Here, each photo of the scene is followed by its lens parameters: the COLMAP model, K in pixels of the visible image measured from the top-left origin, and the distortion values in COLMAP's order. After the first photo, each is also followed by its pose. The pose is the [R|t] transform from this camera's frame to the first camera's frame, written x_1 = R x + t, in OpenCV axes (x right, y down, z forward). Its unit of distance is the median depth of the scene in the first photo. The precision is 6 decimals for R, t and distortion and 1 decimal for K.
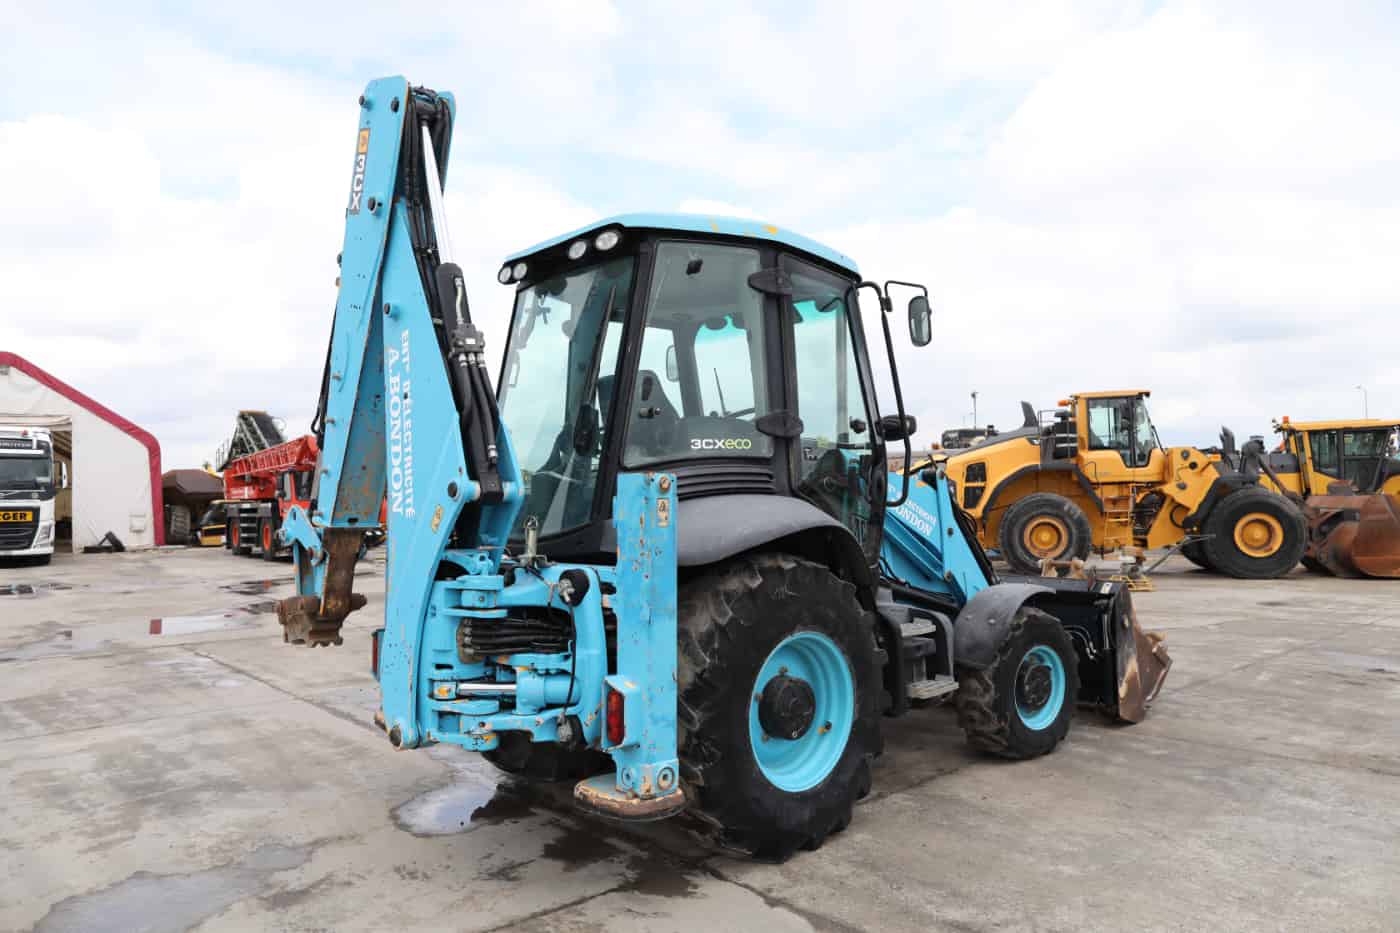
lens RADIAL K [[948.0, 0, 698.0], [0, 948.0, 463.2], [0, 0, 1]] dist [-0.056372, 0.057442]
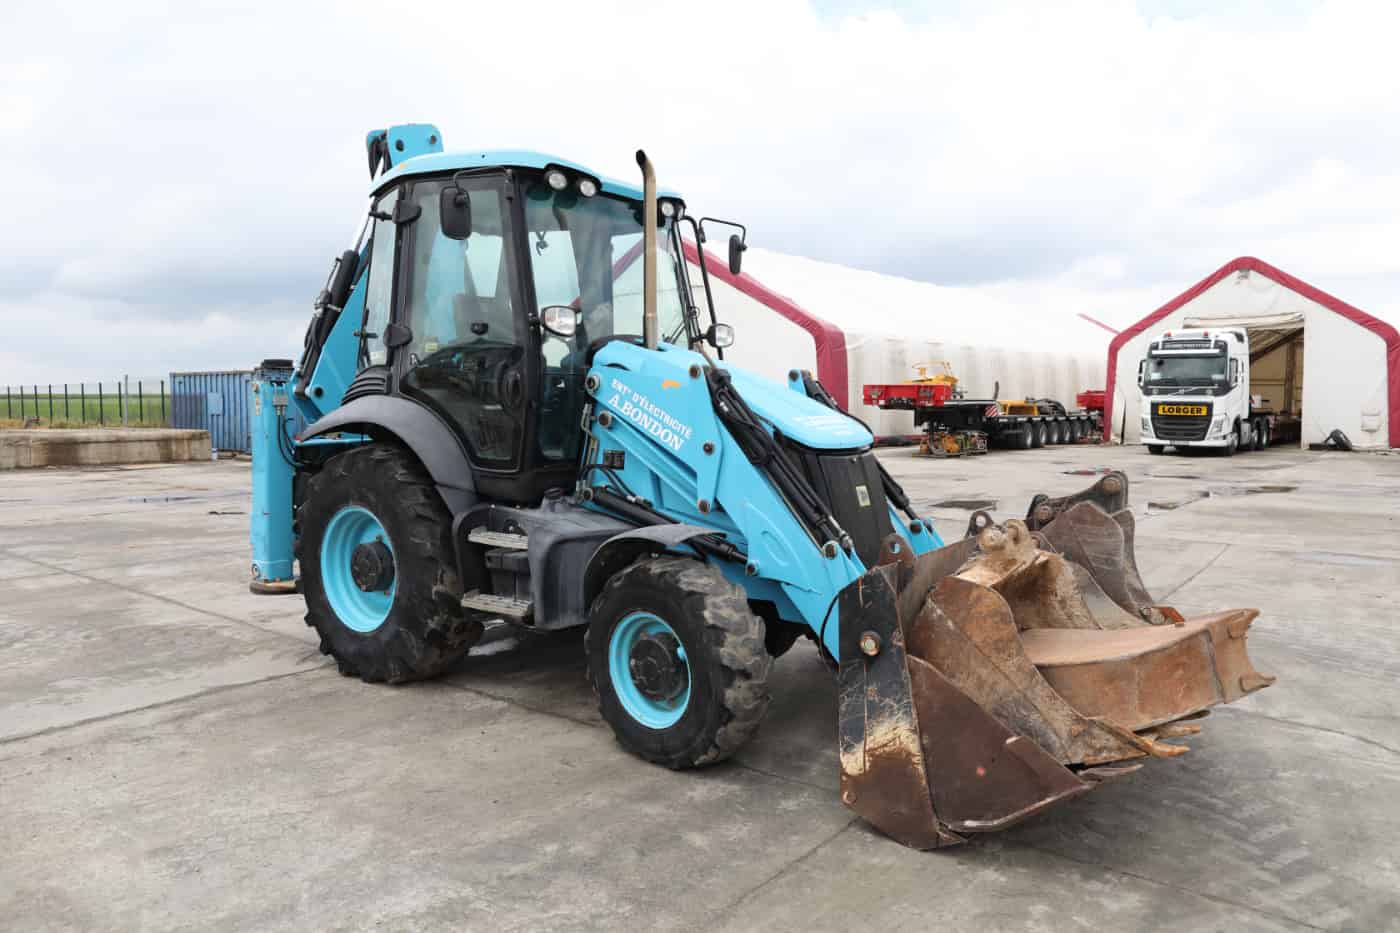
lens RADIAL K [[948.0, 0, 698.0], [0, 948.0, 463.2], [0, 0, 1]] dist [-0.056372, 0.057442]
pose [[0.208311, 0.079914, -0.974792, 1.284102], [0.029080, 0.995710, 0.087843, 0.024177], [0.977630, -0.046646, 0.205094, 1.086507]]
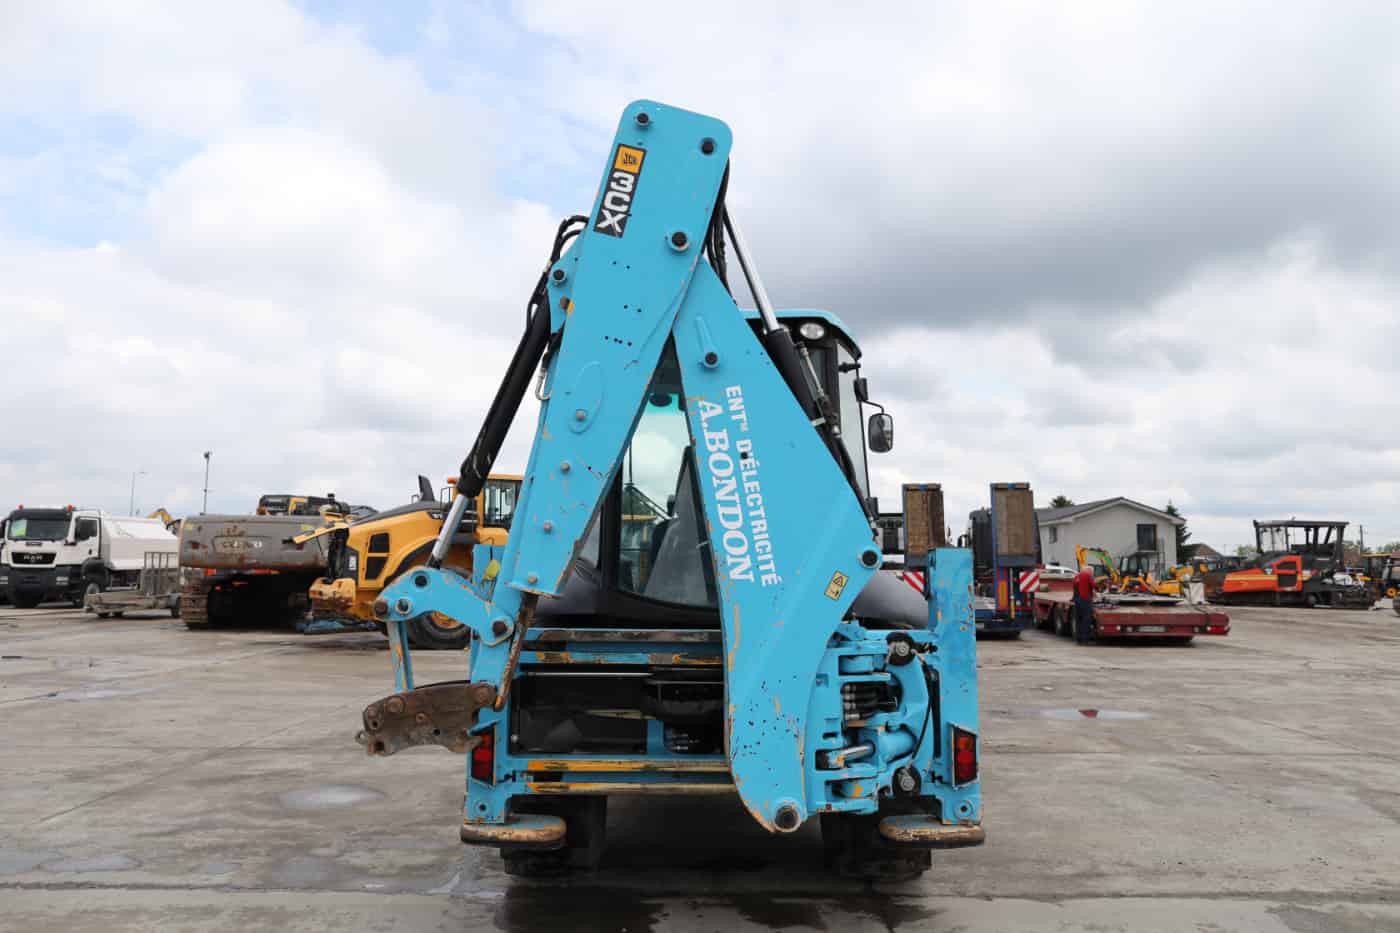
lens RADIAL K [[948.0, 0, 698.0], [0, 948.0, 463.2], [0, 0, 1]] dist [-0.056372, 0.057442]
pose [[0.664832, 0.103482, 0.739790, -1.037042], [-0.046955, 0.994189, -0.096869, 0.030397], [-0.745515, 0.029665, 0.665828, 0.396975]]
